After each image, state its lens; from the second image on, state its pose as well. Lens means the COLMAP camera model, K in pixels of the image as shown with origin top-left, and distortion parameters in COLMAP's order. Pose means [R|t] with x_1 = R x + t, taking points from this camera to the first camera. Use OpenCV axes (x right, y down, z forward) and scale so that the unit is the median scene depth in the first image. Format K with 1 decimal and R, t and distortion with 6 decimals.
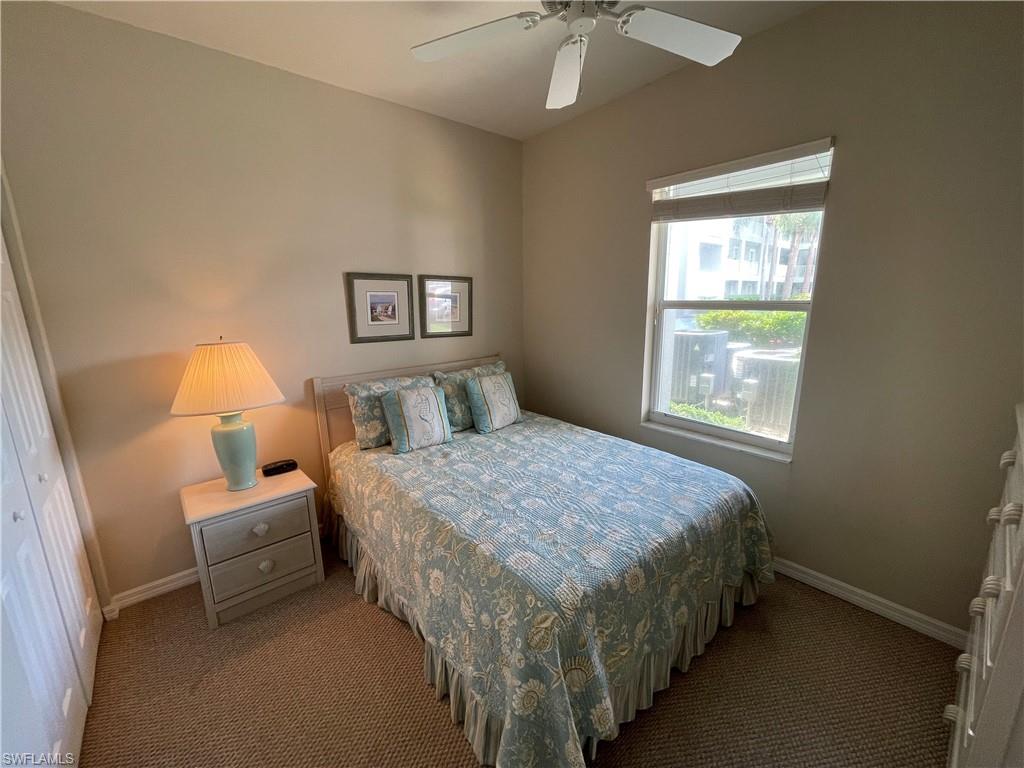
lens RADIAL K [[413.2, 0, 508.3], [0, 413.2, 386.7], [0, 0, 1]] dist [-0.001076, 0.000096]
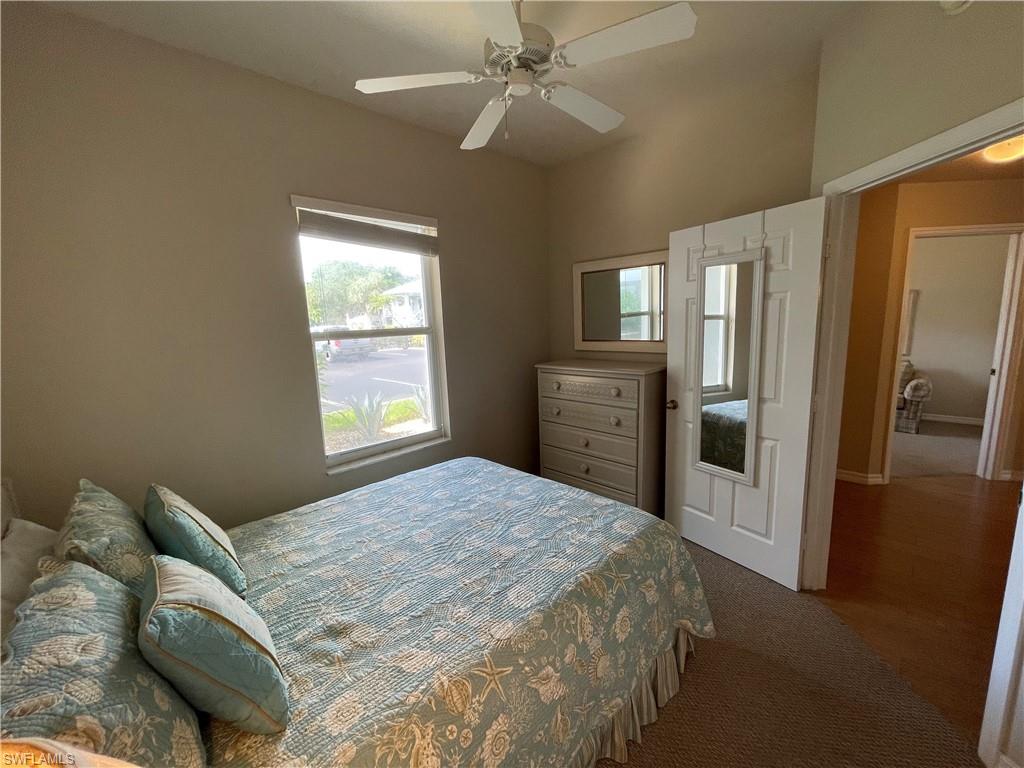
lens RADIAL K [[413.2, 0, 508.3], [0, 413.2, 386.7], [0, 0, 1]] dist [-0.001076, 0.000096]
pose [[-0.070668, -0.146200, 0.986728, -0.633380], [0.256179, 0.953362, 0.159604, -0.149376], [-0.964043, 0.264057, -0.029919, 0.741214]]
